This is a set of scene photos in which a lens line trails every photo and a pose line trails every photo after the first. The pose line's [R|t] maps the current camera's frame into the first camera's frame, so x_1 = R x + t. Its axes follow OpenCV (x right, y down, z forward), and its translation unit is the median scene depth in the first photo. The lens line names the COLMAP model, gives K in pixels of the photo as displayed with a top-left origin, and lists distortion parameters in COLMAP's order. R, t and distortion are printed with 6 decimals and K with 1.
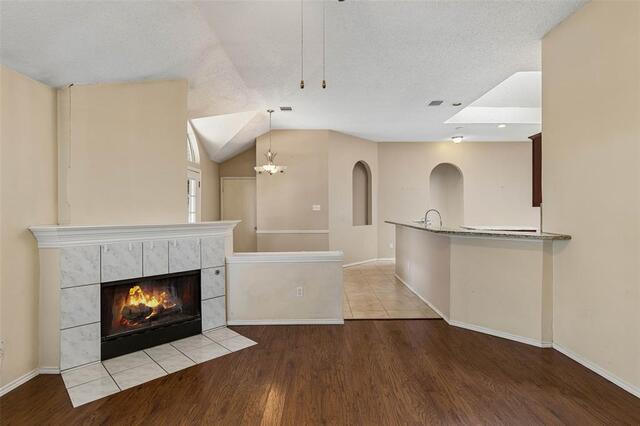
lens RADIAL K [[321.7, 0, 325.5], [0, 321.7, 211.1], [0, 0, 1]] dist [-0.000273, 0.000444]
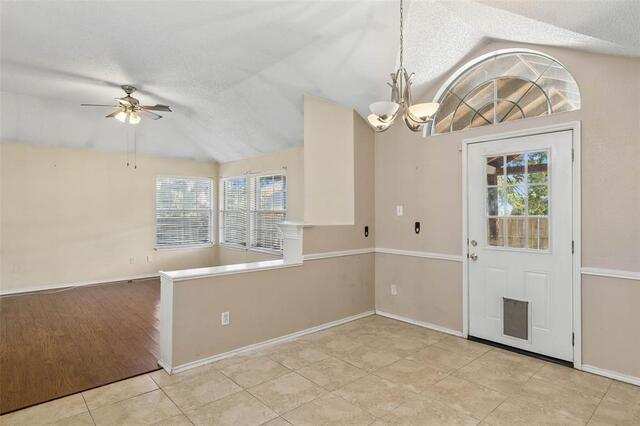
lens RADIAL K [[354.8, 0, 321.7], [0, 354.8, 213.2], [0, 0, 1]] dist [0.004142, -0.002288]
pose [[-0.754597, 0.008208, -0.656137, 0.334701], [-0.003720, 0.999852, 0.016785, -0.017239], [0.656178, 0.015107, -0.754455, 2.011551]]
